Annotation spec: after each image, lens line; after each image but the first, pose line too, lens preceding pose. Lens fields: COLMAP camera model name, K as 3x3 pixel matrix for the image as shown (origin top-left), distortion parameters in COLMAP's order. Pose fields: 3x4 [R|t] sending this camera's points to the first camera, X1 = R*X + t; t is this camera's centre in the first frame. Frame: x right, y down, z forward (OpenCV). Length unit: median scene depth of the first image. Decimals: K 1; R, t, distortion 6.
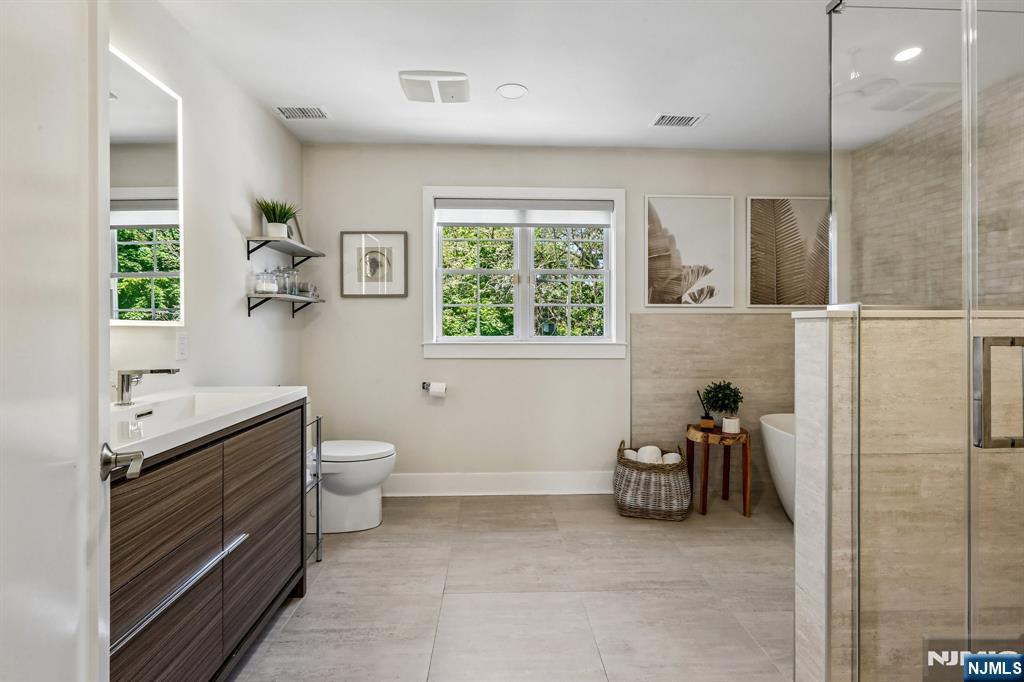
lens RADIAL K [[461.2, 0, 510.9], [0, 461.2, 331.9], [0, 0, 1]] dist [-0.003806, 0.002462]
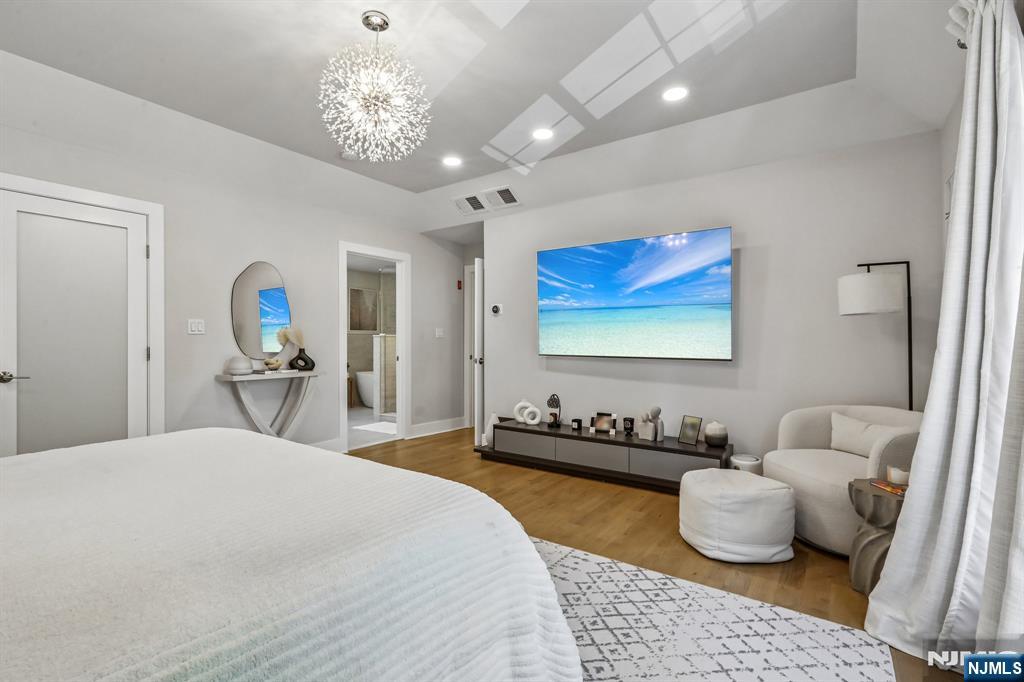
lens RADIAL K [[461.2, 0, 517.1], [0, 461.2, 340.6], [0, 0, 1]] dist [-0.003806, 0.002462]
pose [[0.602994, 0.001262, 0.797744, -2.329394], [0.005604, 0.999967, -0.005818, 0.045309], [-0.797726, 0.007979, 0.602968, -3.099930]]
